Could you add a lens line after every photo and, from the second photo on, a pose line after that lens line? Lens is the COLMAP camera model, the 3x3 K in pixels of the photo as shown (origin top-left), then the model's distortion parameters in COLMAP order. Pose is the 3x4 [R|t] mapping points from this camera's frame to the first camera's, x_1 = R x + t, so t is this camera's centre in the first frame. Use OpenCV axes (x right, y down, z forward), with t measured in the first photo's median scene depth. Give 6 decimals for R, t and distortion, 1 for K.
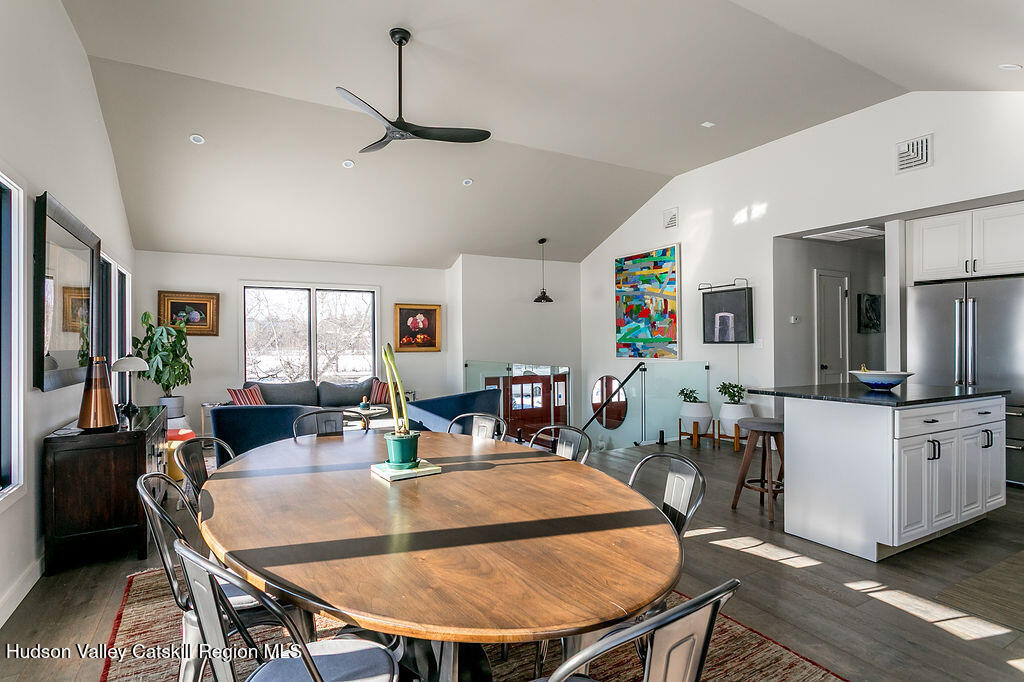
lens RADIAL K [[522.9, 0, 521.9], [0, 522.9, 343.4], [0, 0, 1]] dist [-0.000726, 0.004041]
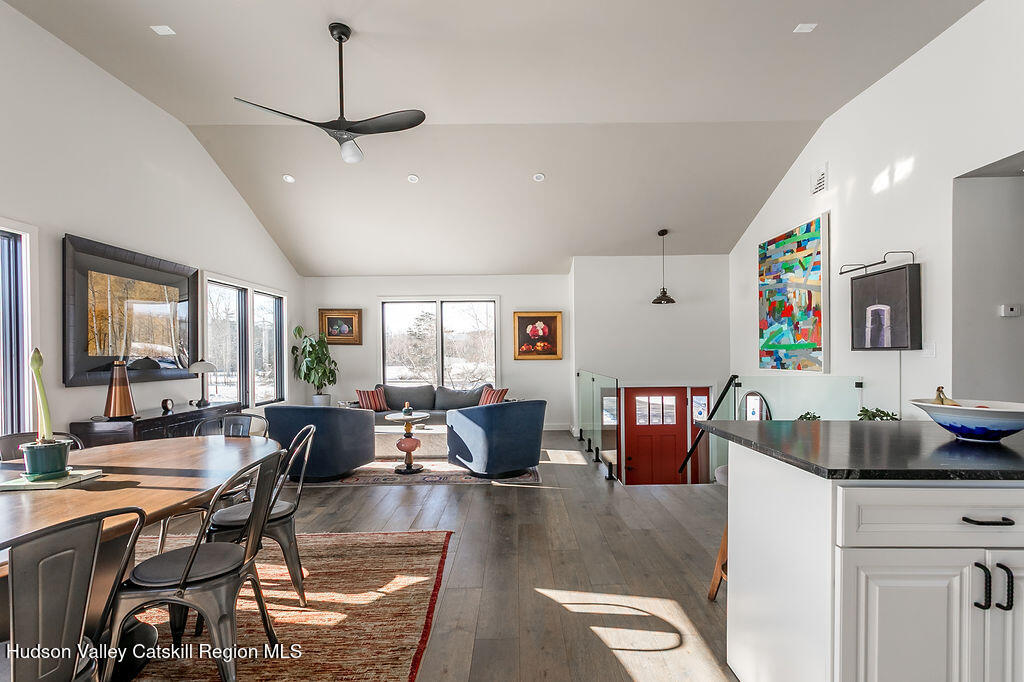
lens RADIAL K [[496.4, 0, 526.4], [0, 496.4, 360.8], [0, 0, 1]] dist [0.016590, -0.000204]
pose [[0.870663, 0.008386, -0.491809, 0.288059], [0.000066, 0.999853, 0.017165, 0.002262], [0.491881, -0.014978, 0.870534, 0.193897]]
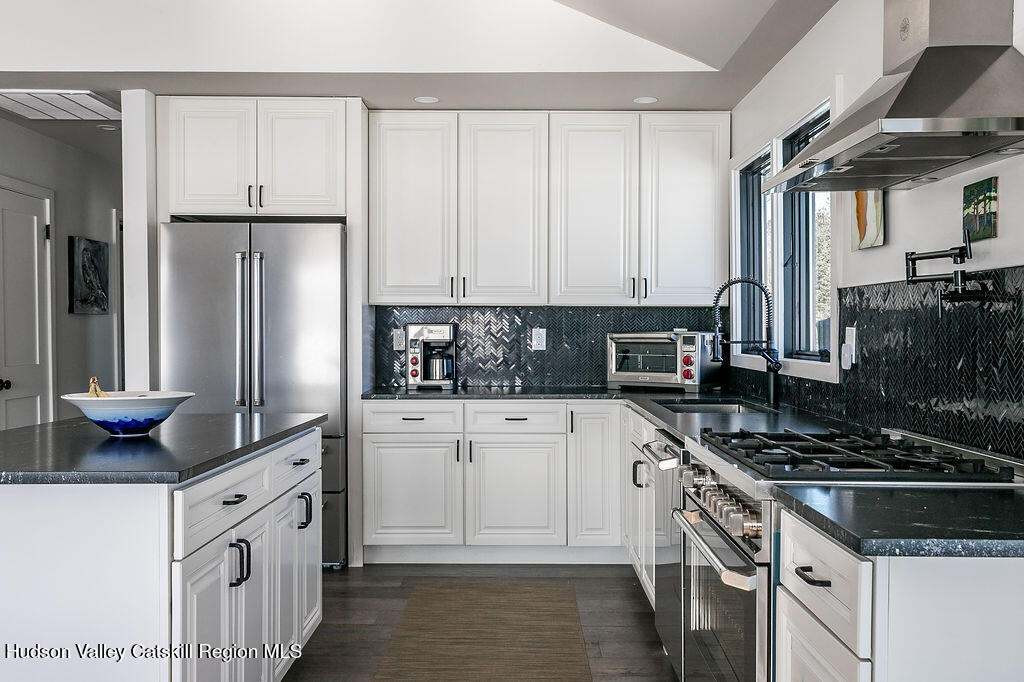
lens RADIAL K [[927.1, 0, 506.6], [0, 927.1, 344.9], [0, 0, 1]] dist [-0.006088, 0.000000]
pose [[0.522984, -0.008375, 0.852301, 0.100038], [0.003399, 0.999964, 0.007740, 0.004564], [-0.852336, -0.001151, 0.522994, 0.170363]]
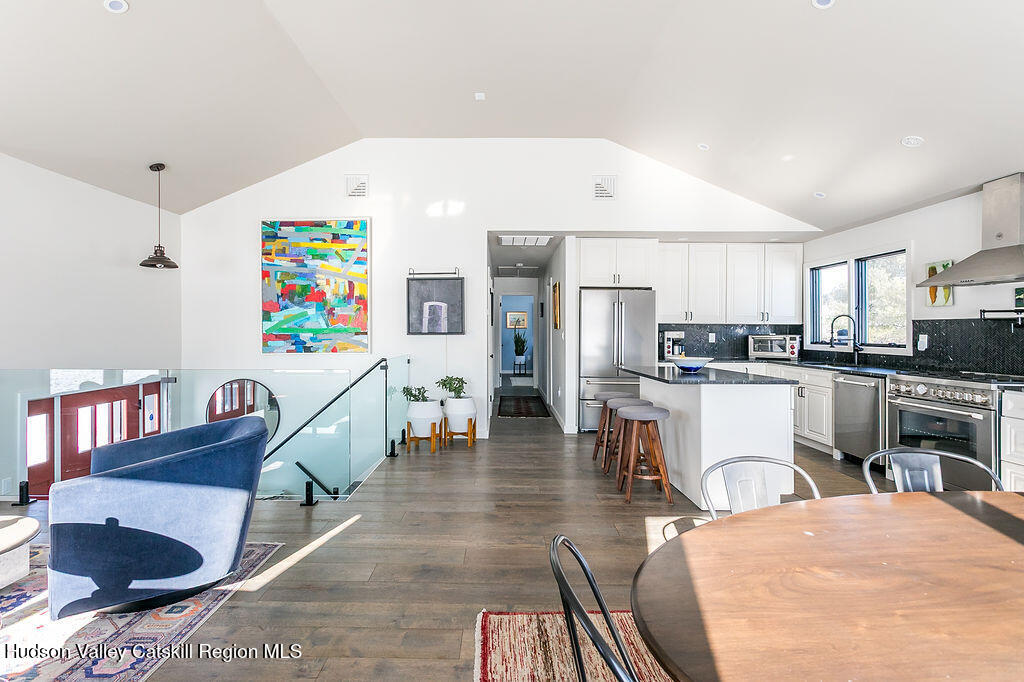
lens RADIAL K [[496.4, 0, 499.1], [0, 496.4, 330.8], [0, 0, 1]] dist [0.016590, -0.000204]
pose [[0.517723, 0.007482, 0.855516, -0.293726], [-0.000705, 0.999965, -0.008319, 0.000244], [-0.855548, 0.003704, 0.517710, 0.409112]]
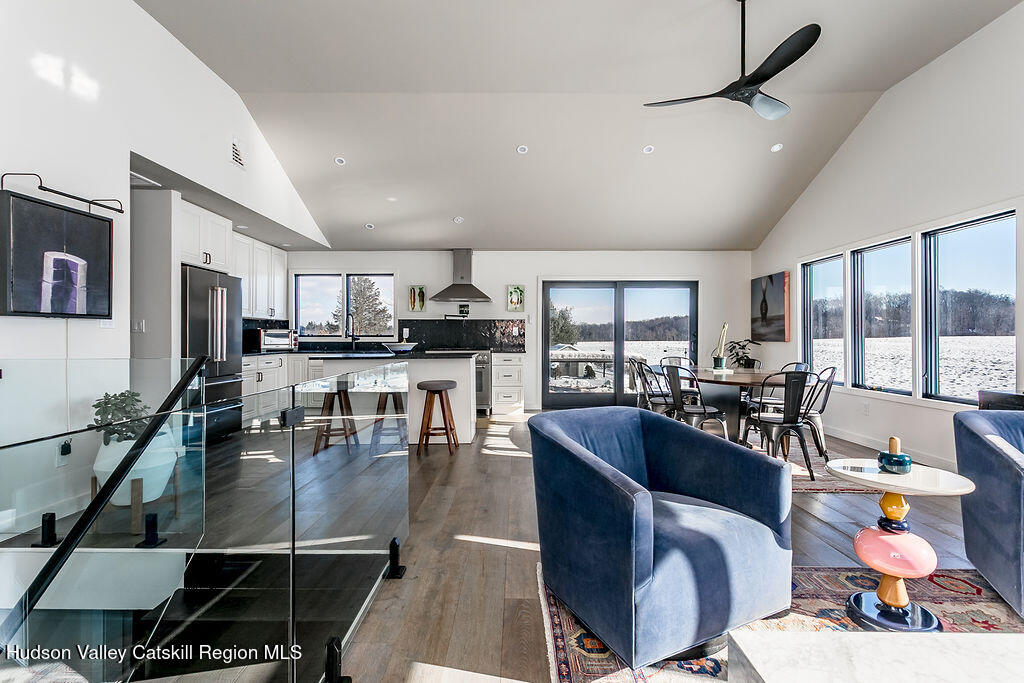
lens RADIAL K [[496.4, 0, 505.9], [0, 496.4, 332.8], [0, 0, 1]] dist [0.016590, -0.000204]
pose [[-0.842555, 0.010342, 0.538510, -0.194554], [0.007404, 0.999944, -0.007618, 0.019521], [-0.538559, -0.002431, -0.842584, 1.090852]]
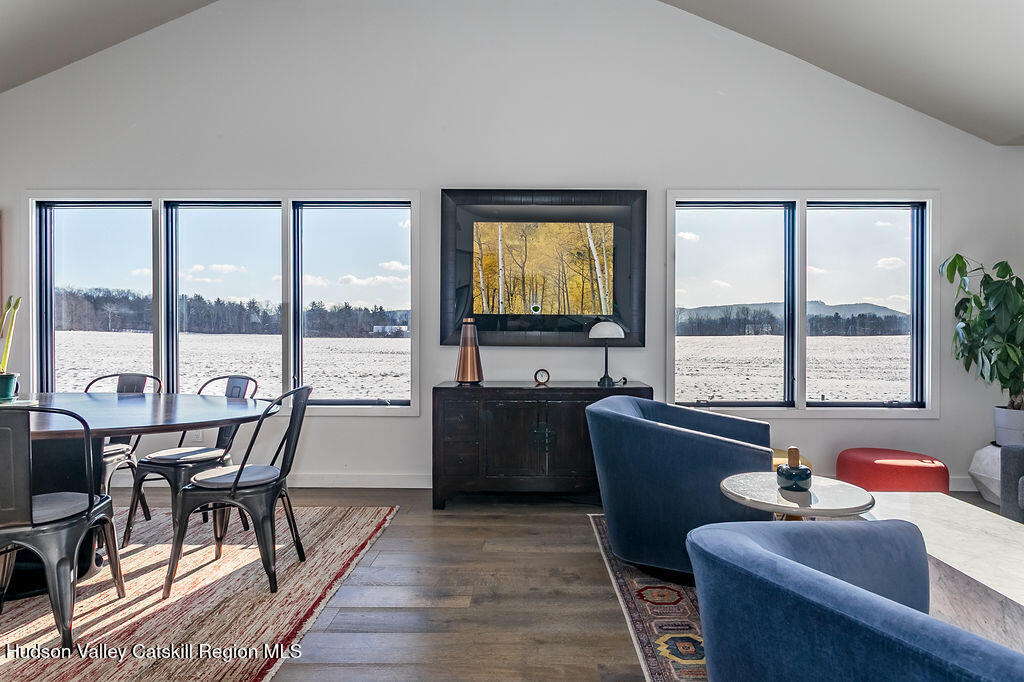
lens RADIAL K [[560.1, 0, 526.4], [0, 560.1, 331.1], [0, 0, 1]] dist [-0.004351, 0.004750]
pose [[-0.529290, 0.000650, -0.848440, 0.062094], [-0.004538, 0.999983, 0.003597, 0.021679], [0.848429, 0.005754, -0.529279, 0.775414]]
